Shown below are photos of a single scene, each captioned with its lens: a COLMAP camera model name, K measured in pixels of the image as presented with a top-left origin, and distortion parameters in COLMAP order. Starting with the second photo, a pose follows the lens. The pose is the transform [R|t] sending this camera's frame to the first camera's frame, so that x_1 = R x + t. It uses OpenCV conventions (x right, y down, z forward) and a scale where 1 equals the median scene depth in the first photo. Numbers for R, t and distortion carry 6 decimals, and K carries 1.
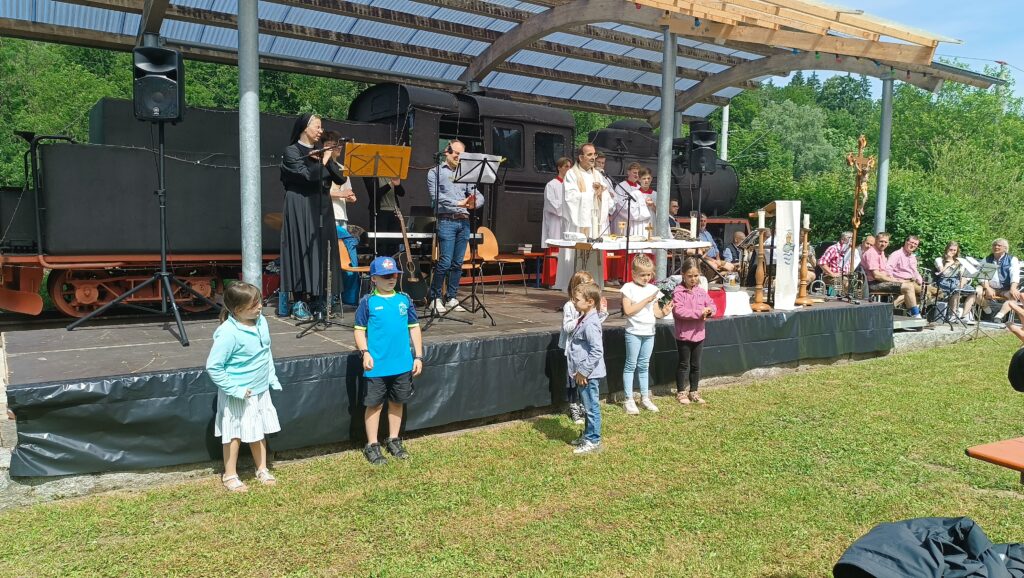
lens RADIAL K [[732.3, 0, 512.0], [0, 732.3, 289.0], [0, 0, 1]] dist [0.108105, -0.223017]
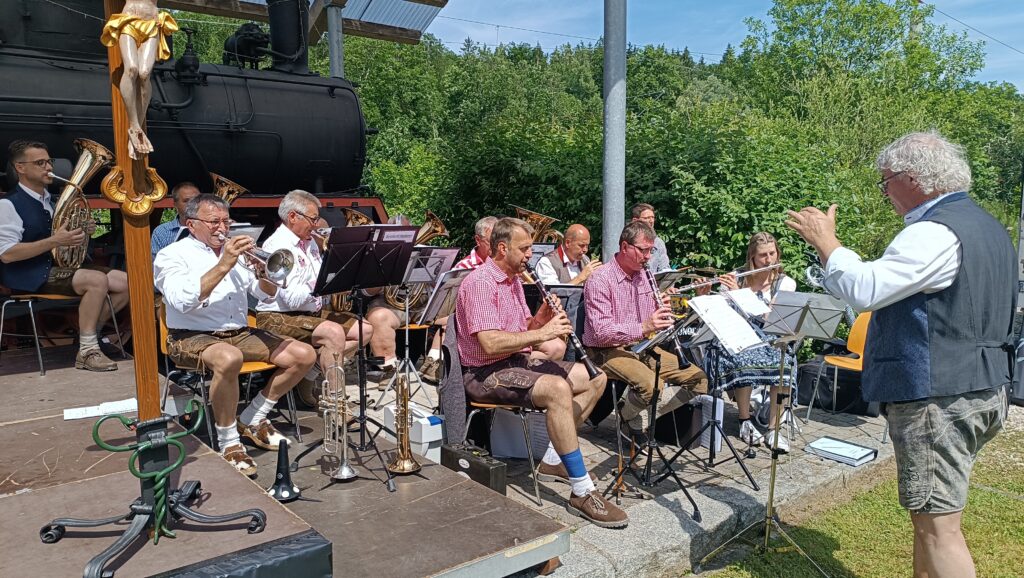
lens RADIAL K [[734.1, 0, 512.4], [0, 734.1, 292.1], [0, 0, 1]] dist [0.006361, -0.000737]
pose [[0.997190, -0.041315, 0.062496, 0.458052], [0.040014, 0.998958, 0.021928, -0.048868], [-0.063337, -0.019366, 0.997804, 0.635551]]
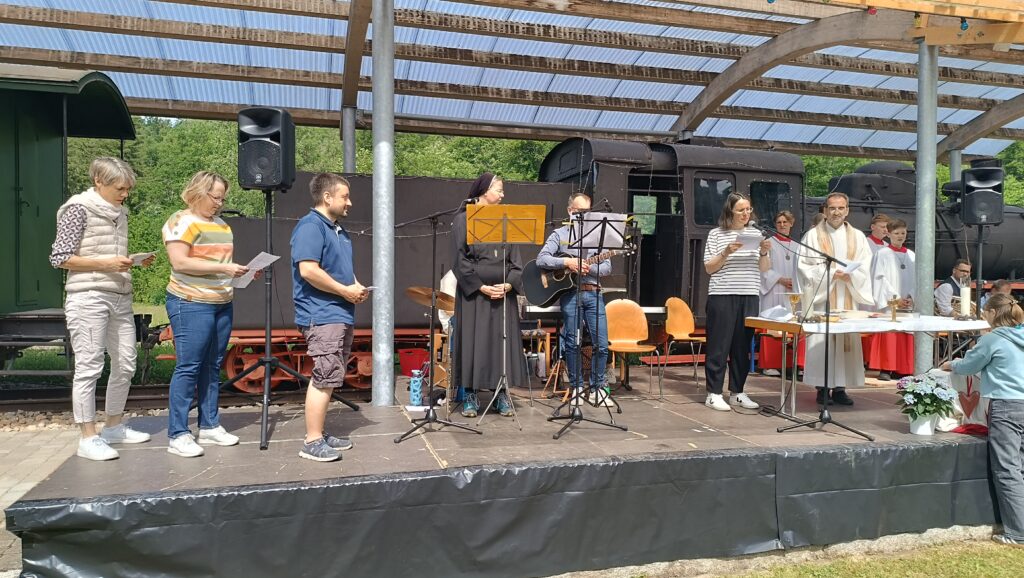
lens RADIAL K [[733.1, 0, 514.6], [0, 733.1, 288.2], [0, 0, 1]] dist [0.064644, -0.091114]
pose [[0.944163, -0.004994, -0.329441, 0.051461], [-0.022377, 0.996604, -0.079239, -0.021296], [0.328718, 0.082186, 0.940845, 0.134316]]
